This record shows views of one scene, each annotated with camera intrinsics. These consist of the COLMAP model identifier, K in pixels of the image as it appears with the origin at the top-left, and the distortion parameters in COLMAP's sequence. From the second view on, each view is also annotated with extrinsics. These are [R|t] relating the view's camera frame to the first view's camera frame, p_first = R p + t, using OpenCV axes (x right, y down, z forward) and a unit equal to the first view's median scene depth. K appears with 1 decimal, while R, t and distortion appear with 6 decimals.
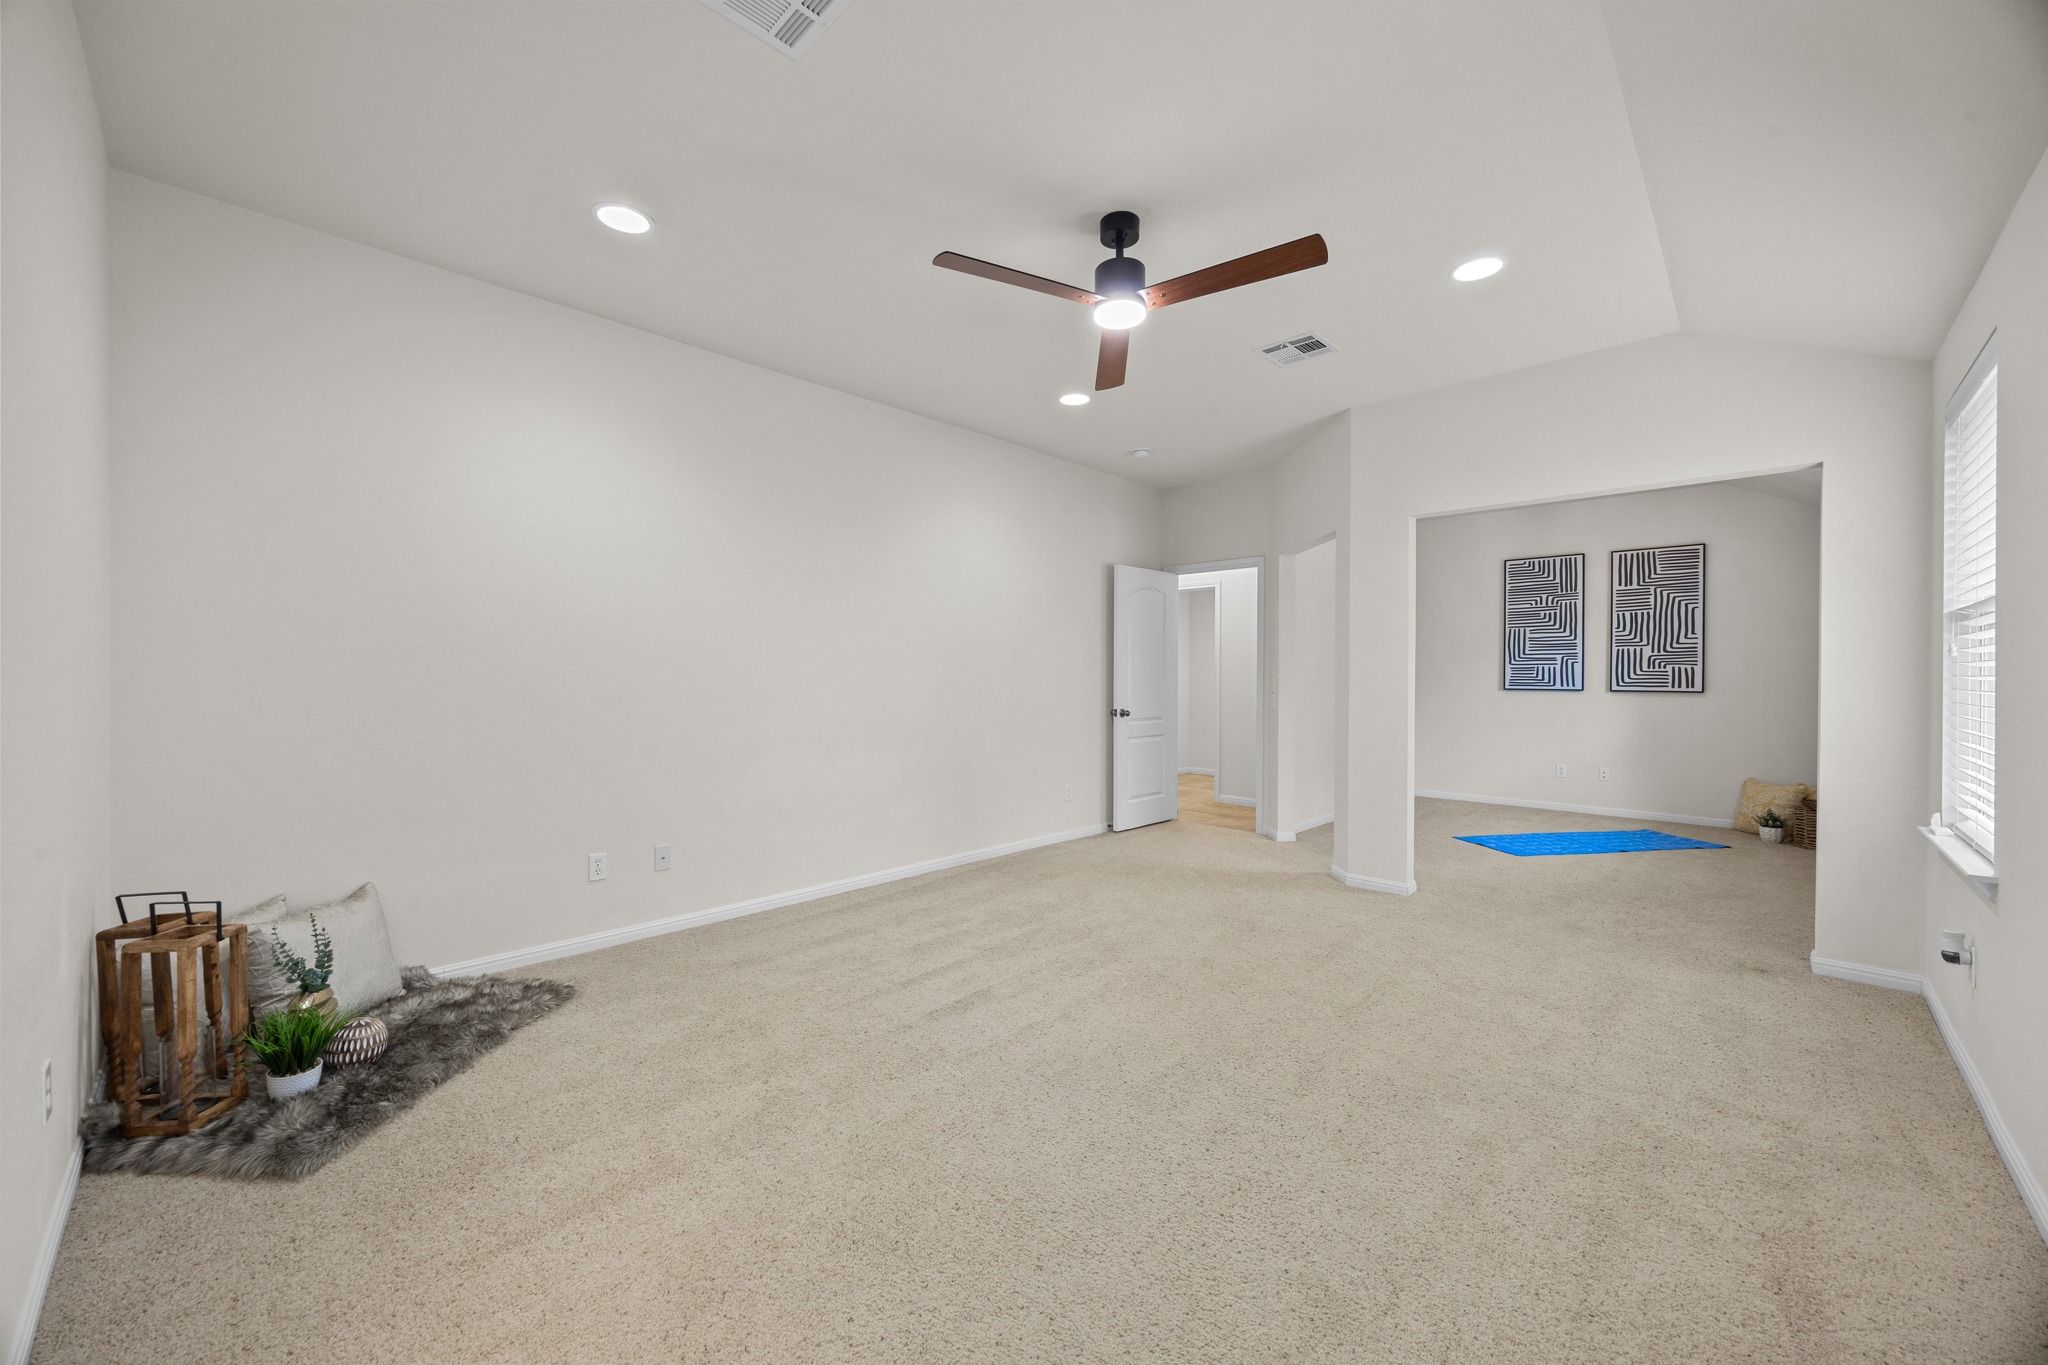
lens RADIAL K [[771.6, 0, 1004.8], [0, 771.6, 678.1], [0, 0, 1]] dist [-0.007672, 0.000767]
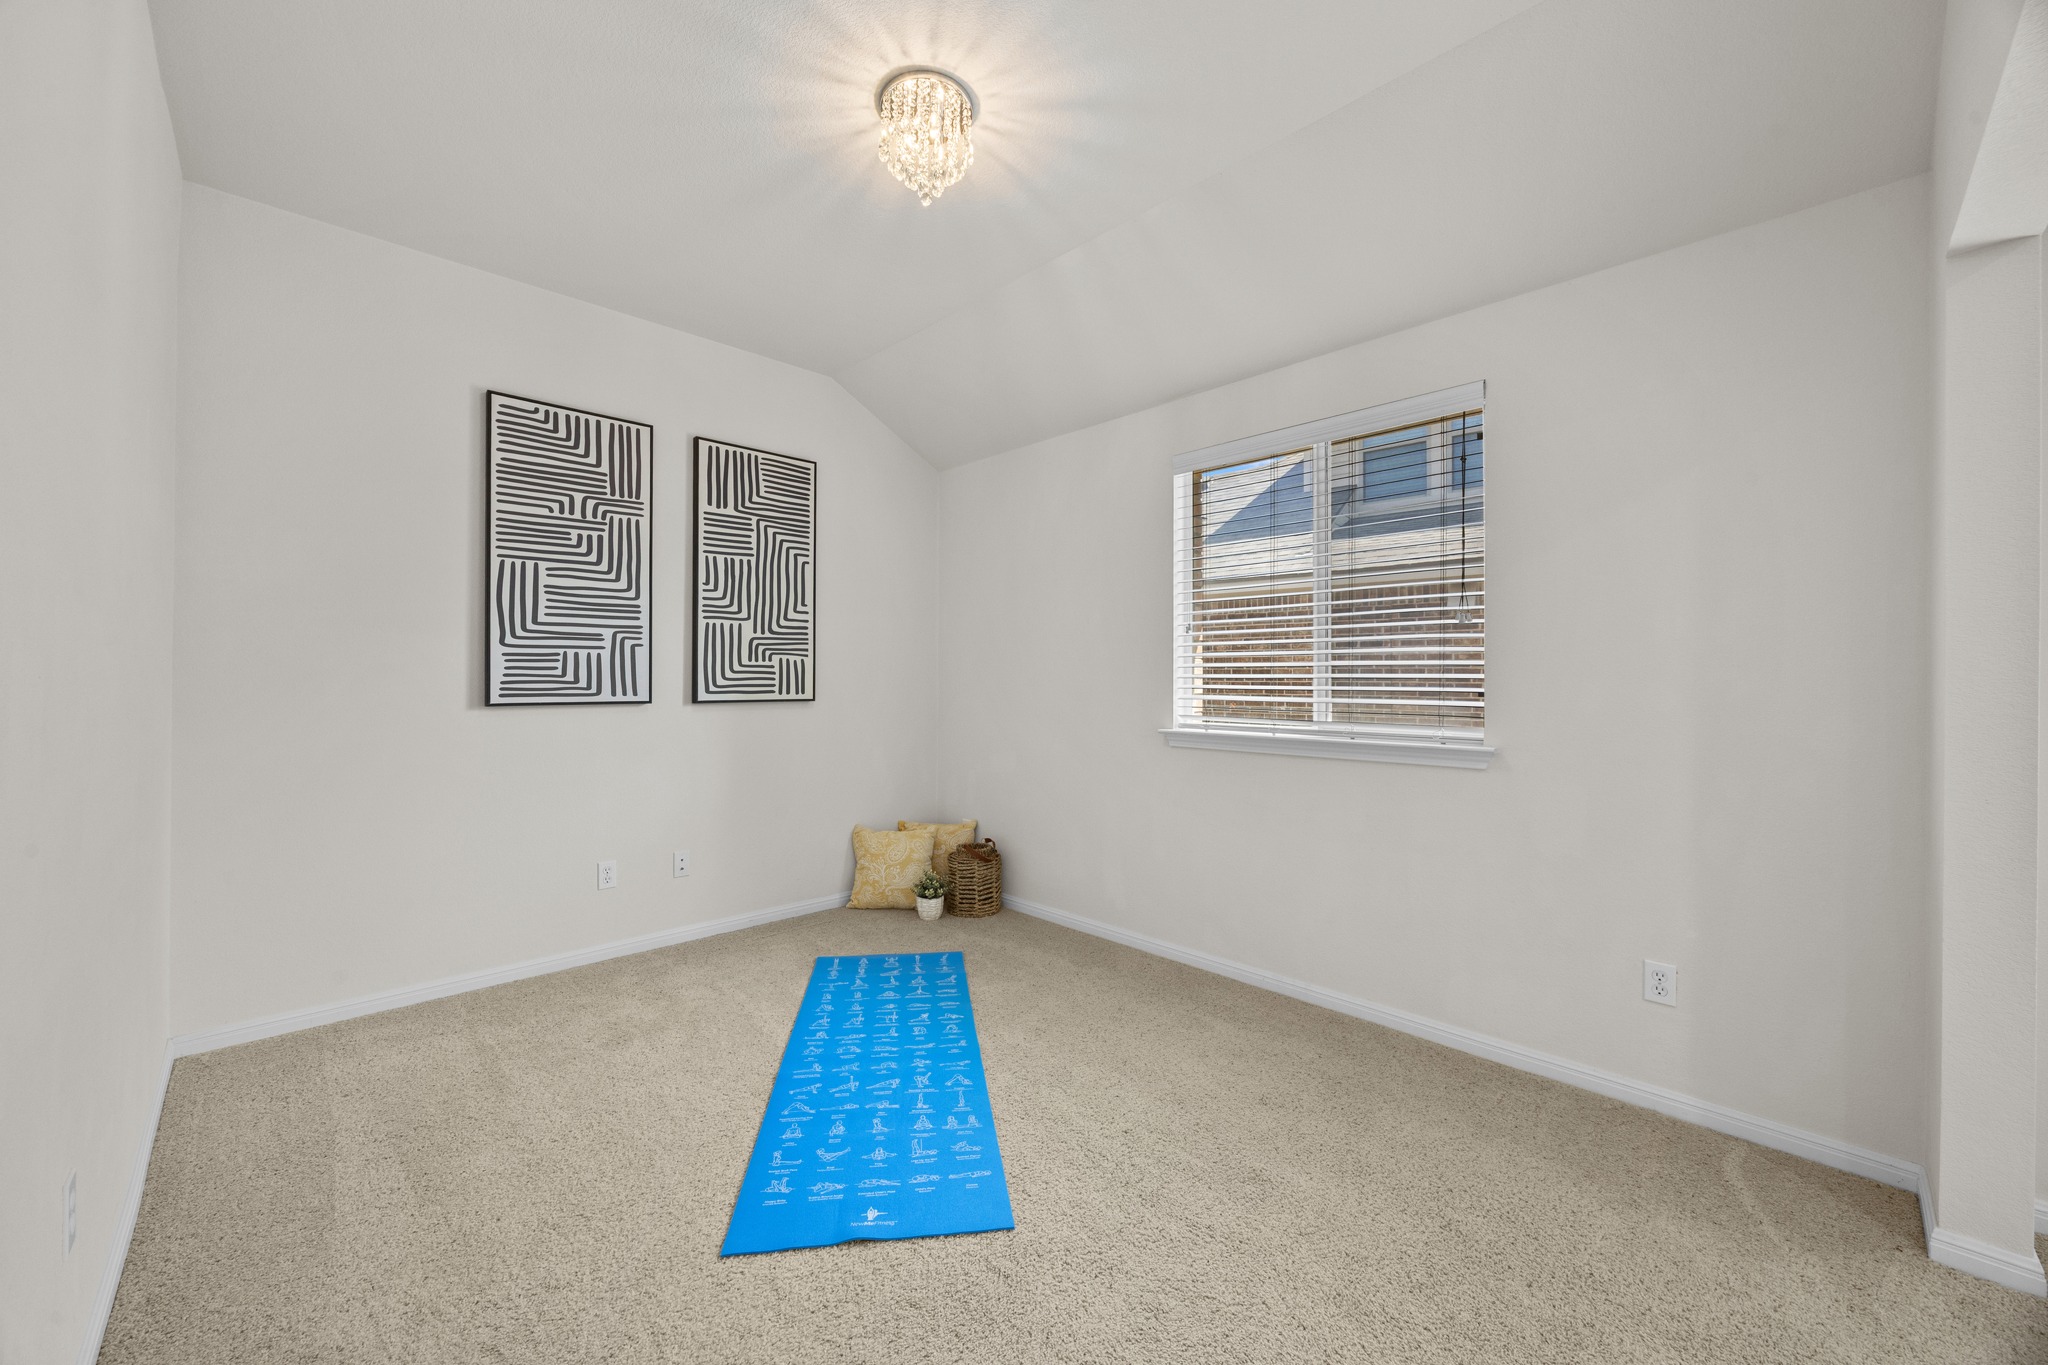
lens RADIAL K [[771.6, 0, 1007.8], [0, 771.6, 678.1], [0, 0, 1]] dist [-0.007672, 0.000767]
pose [[0.033178, 0.002576, 0.999446, 0.271724], [0.004425, 0.999986, -0.002725, 0.002518], [-0.999440, 0.004513, 0.033166, 0.770736]]
